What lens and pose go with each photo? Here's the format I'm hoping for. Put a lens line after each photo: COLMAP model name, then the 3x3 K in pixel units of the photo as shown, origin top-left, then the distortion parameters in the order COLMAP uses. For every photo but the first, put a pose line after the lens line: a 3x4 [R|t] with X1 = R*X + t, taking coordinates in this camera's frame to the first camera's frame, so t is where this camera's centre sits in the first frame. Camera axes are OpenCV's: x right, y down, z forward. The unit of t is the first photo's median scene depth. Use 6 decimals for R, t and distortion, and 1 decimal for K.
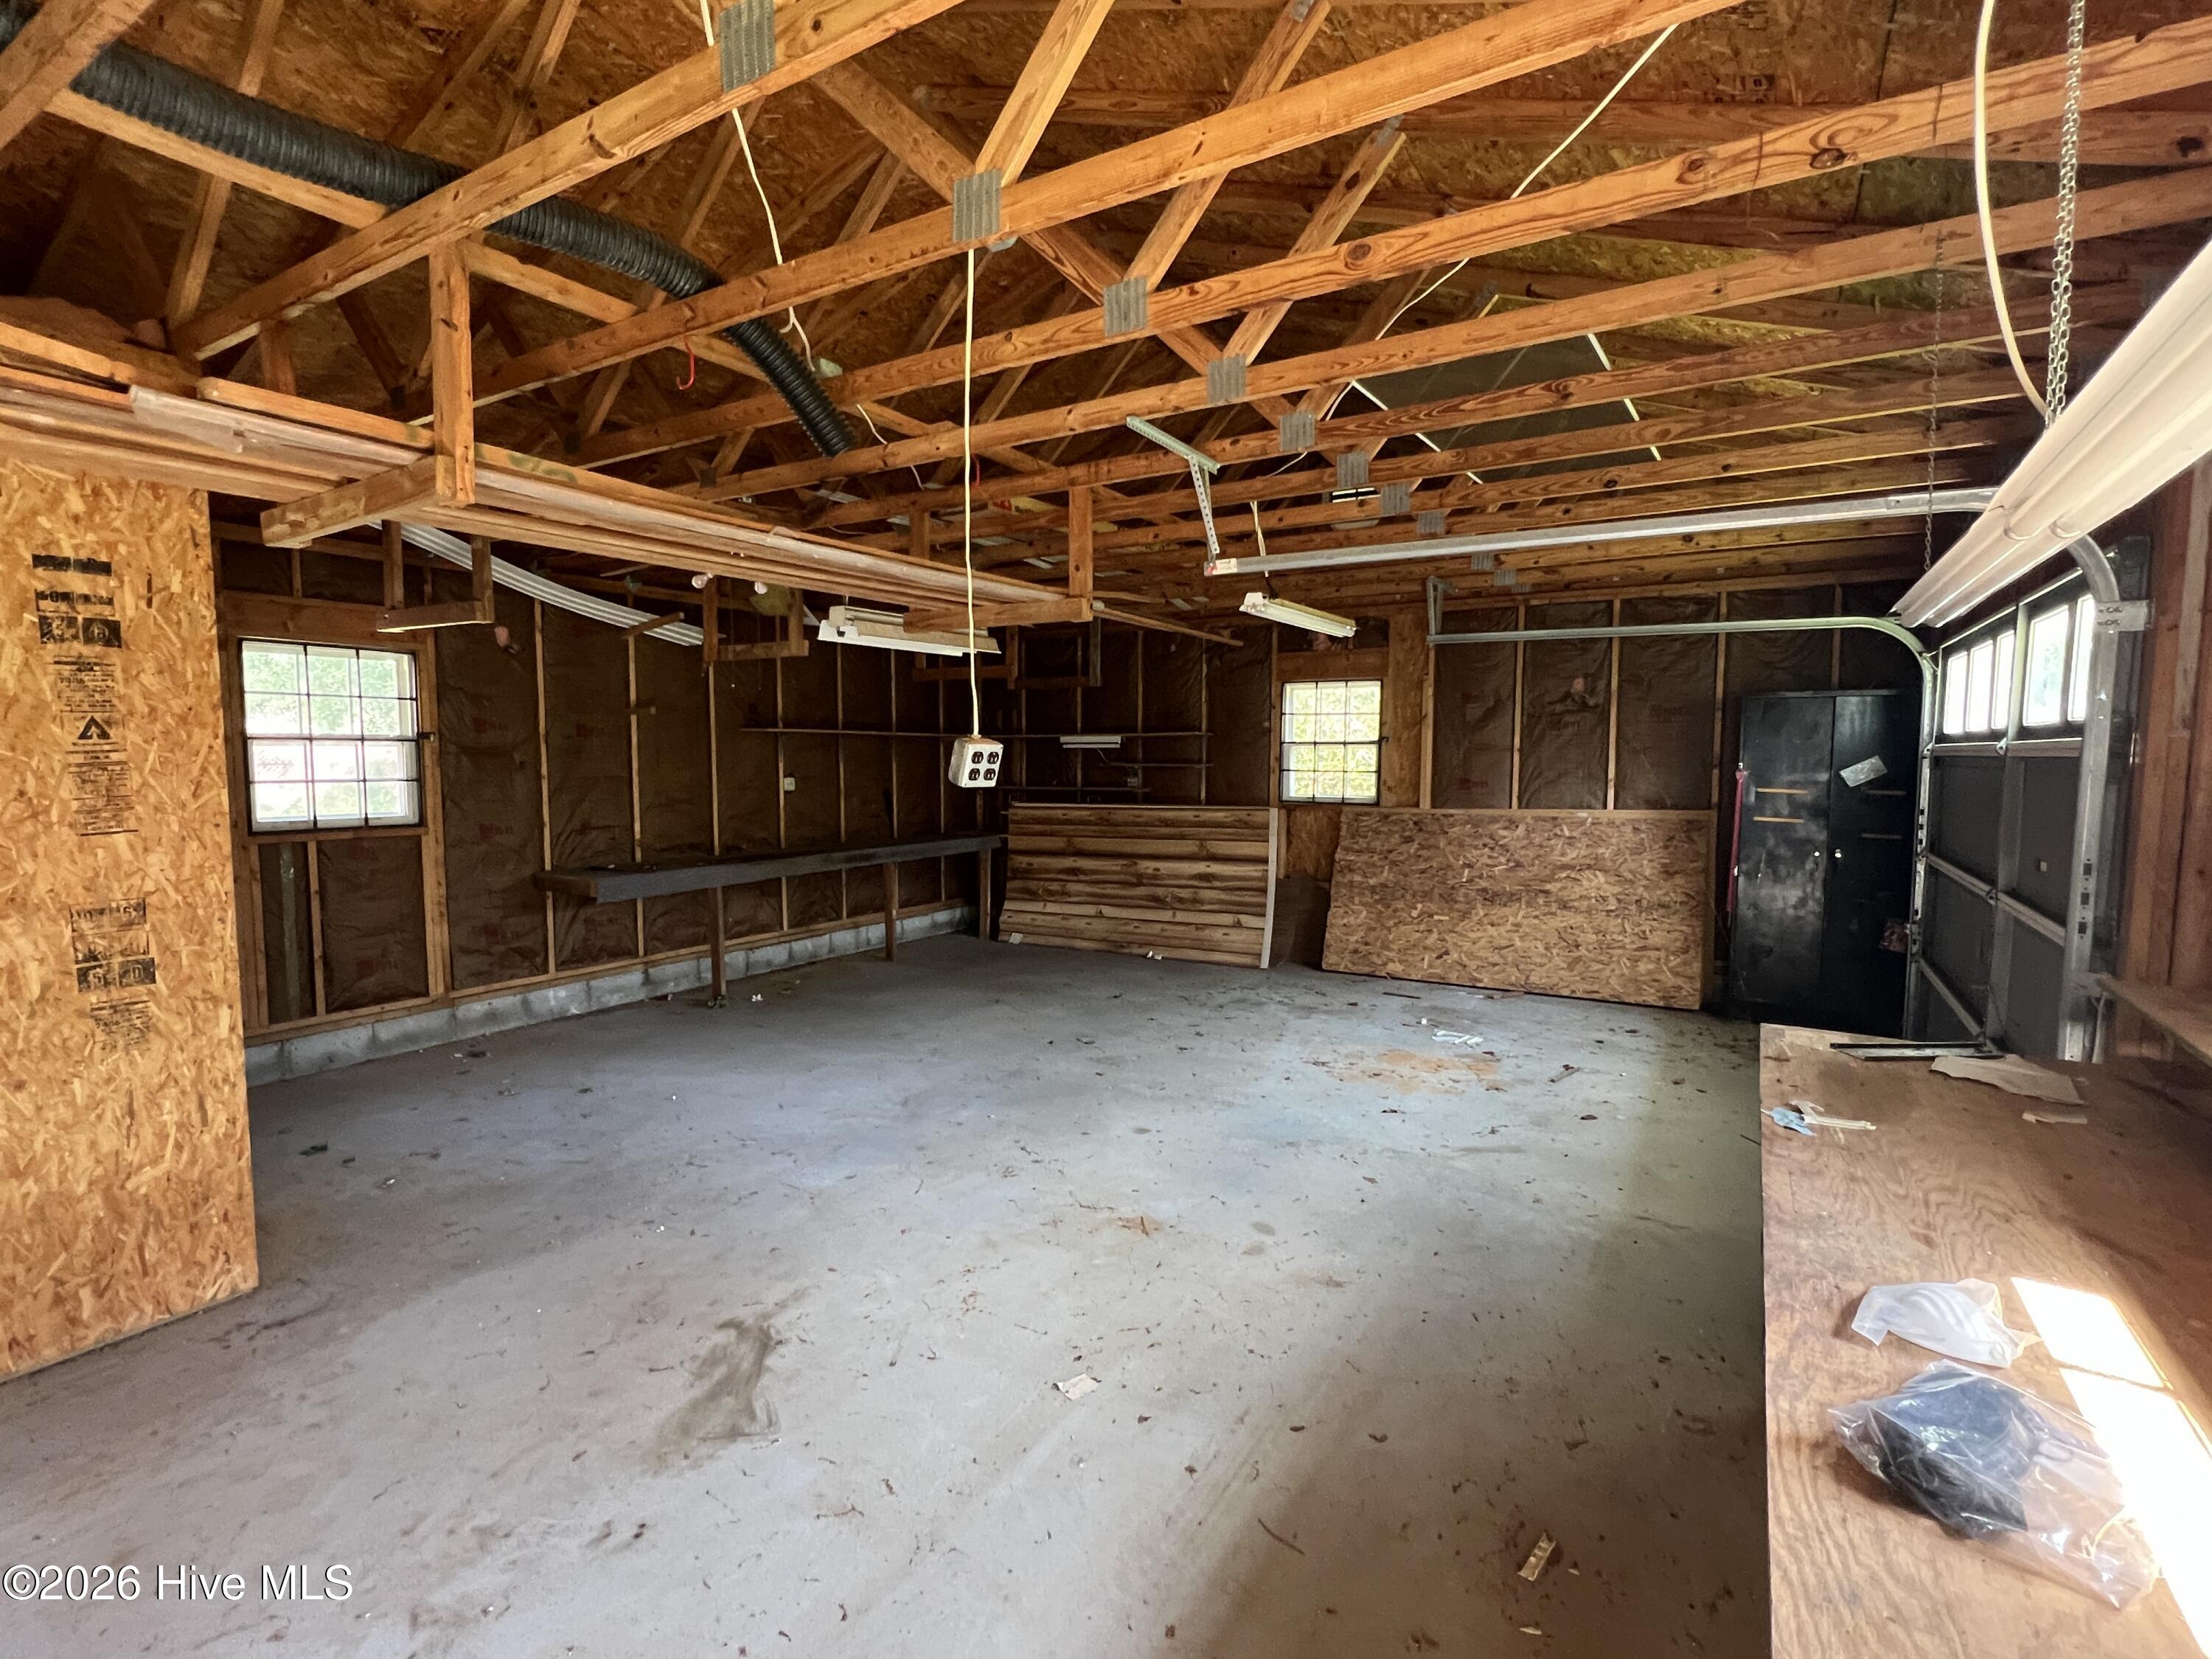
lens RADIAL K [[1056.0, 0, 1104.5], [0, 1056.0, 834.4], [0, 0, 1]] dist [-0.000495, 0.000991]
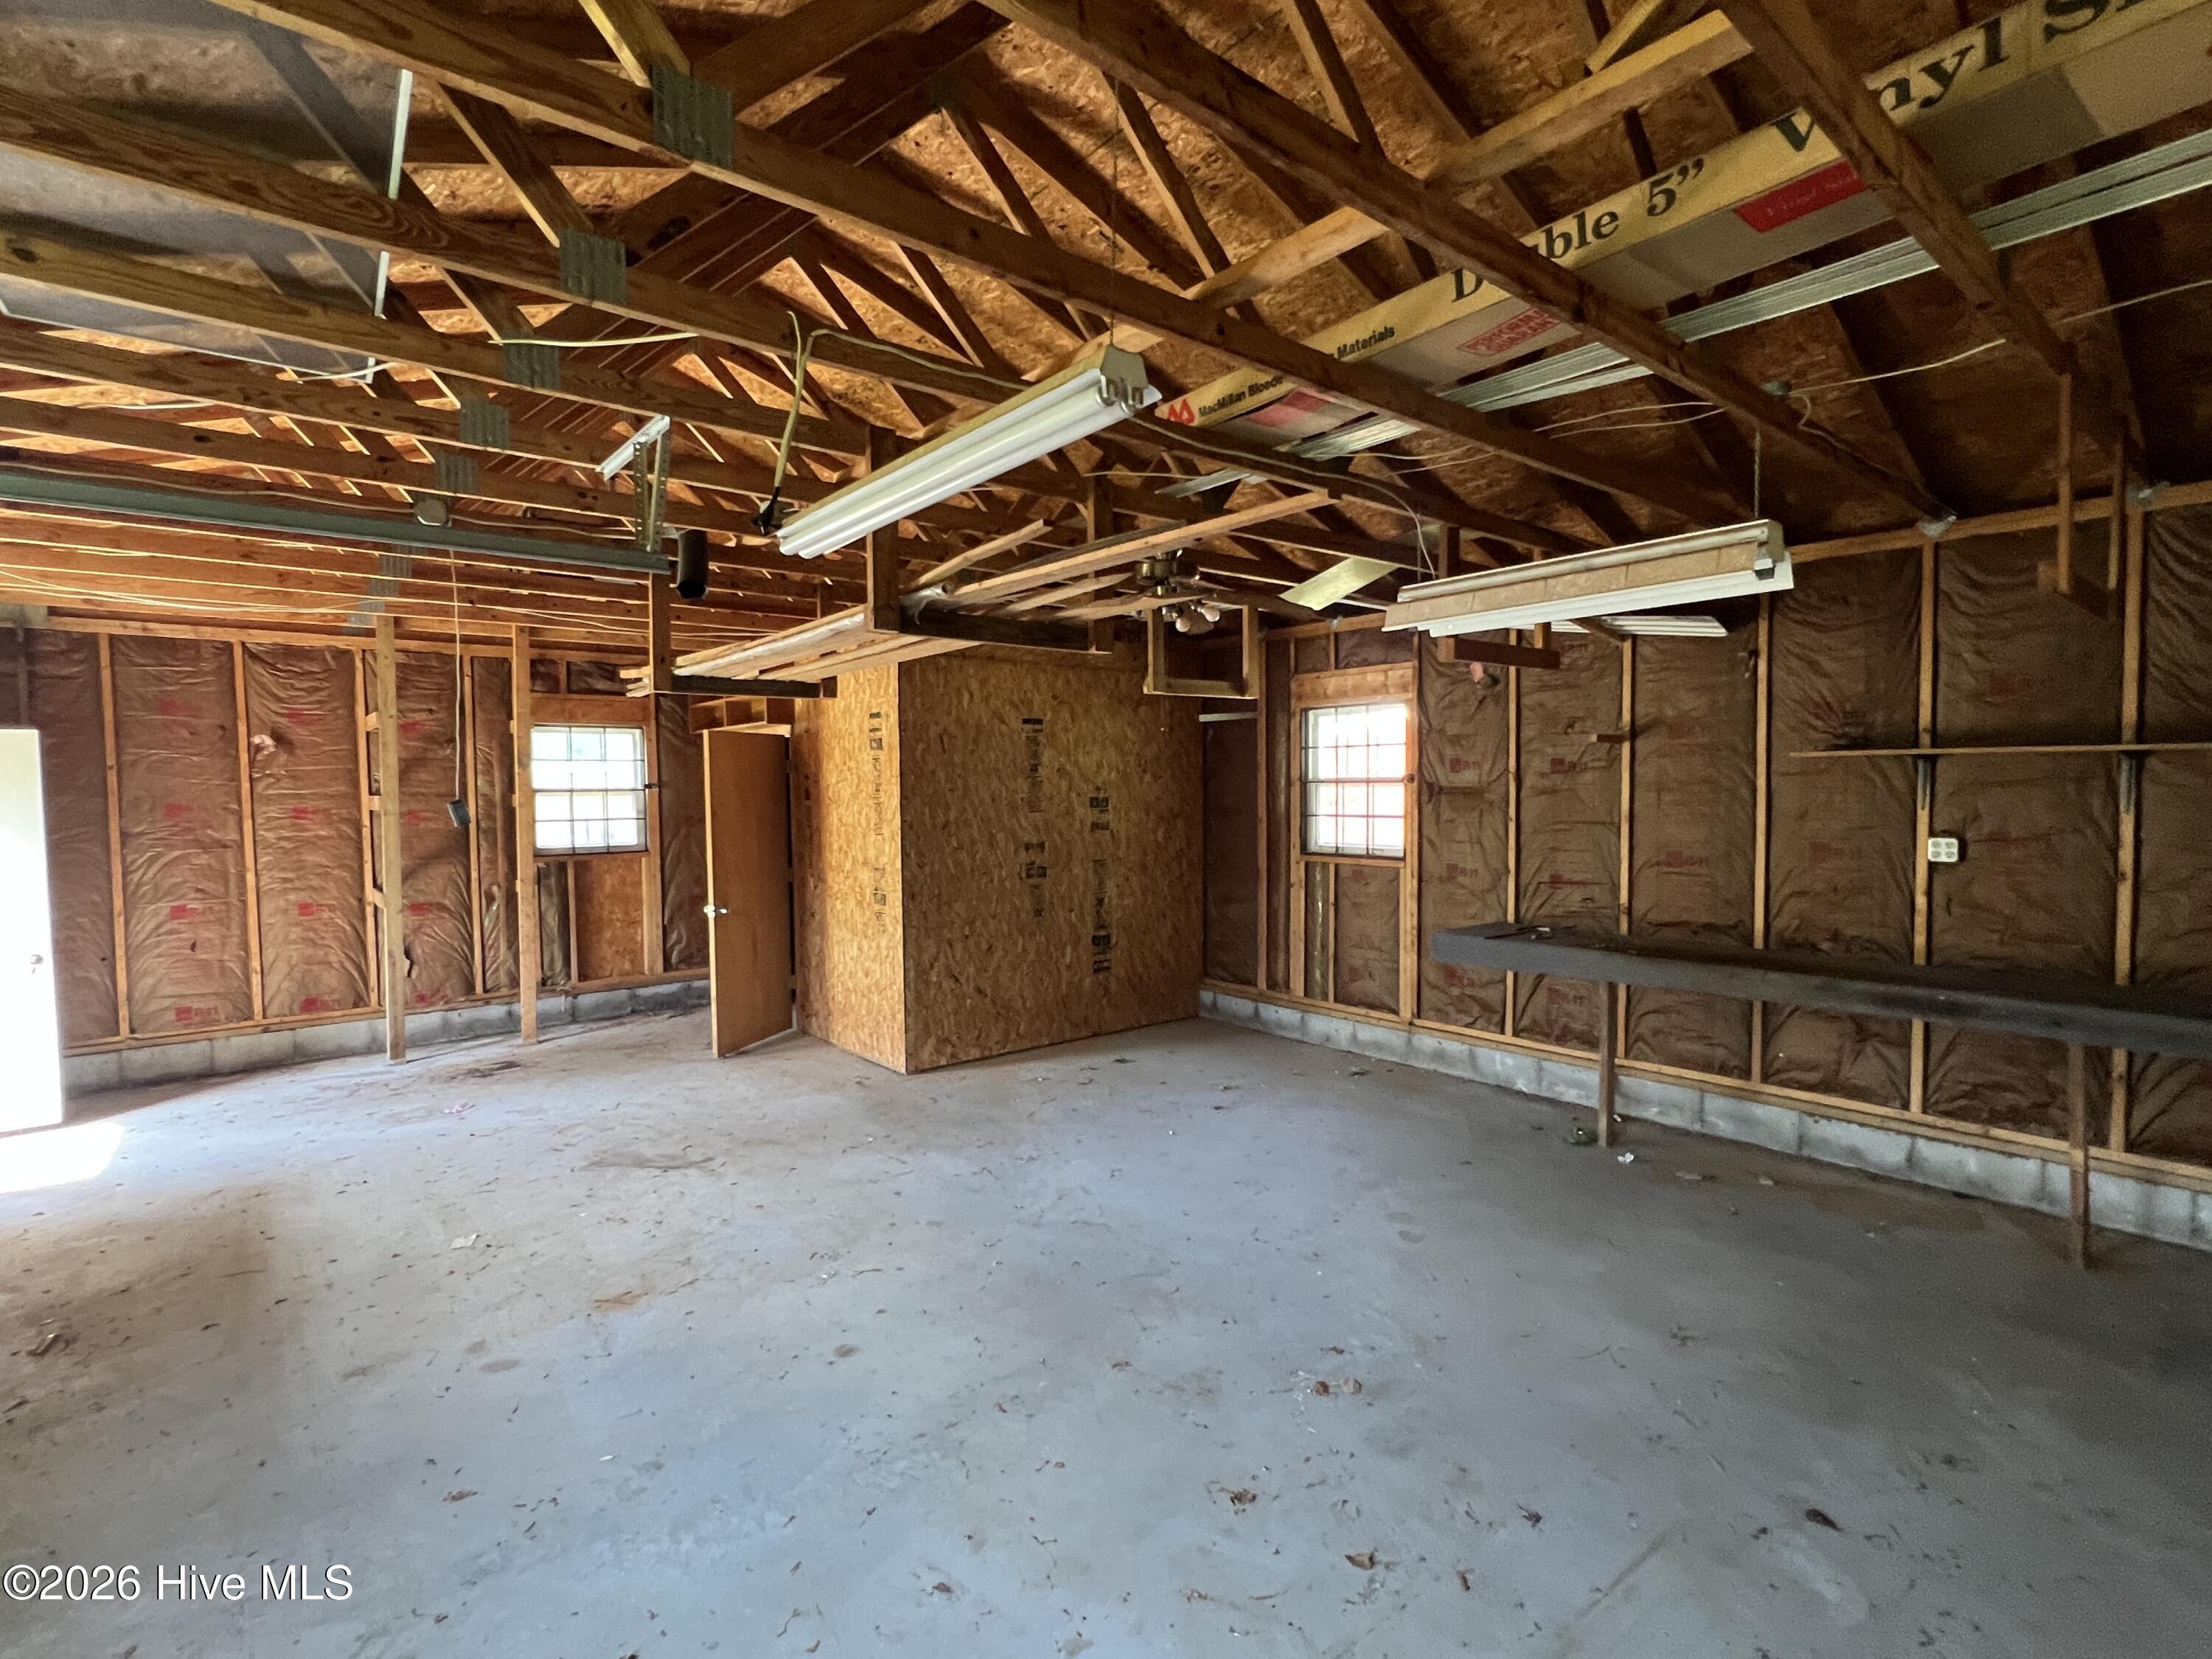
lens RADIAL K [[1056.0, 0, 1102.1], [0, 1056.0, 833.2], [0, 0, 1]] dist [-0.000495, 0.000991]
pose [[-0.328668, 0.045412, -0.943353, 0.582520], [-0.063583, 0.995513, 0.070076, -0.110414], [0.942303, 0.083013, -0.324306, 1.272402]]
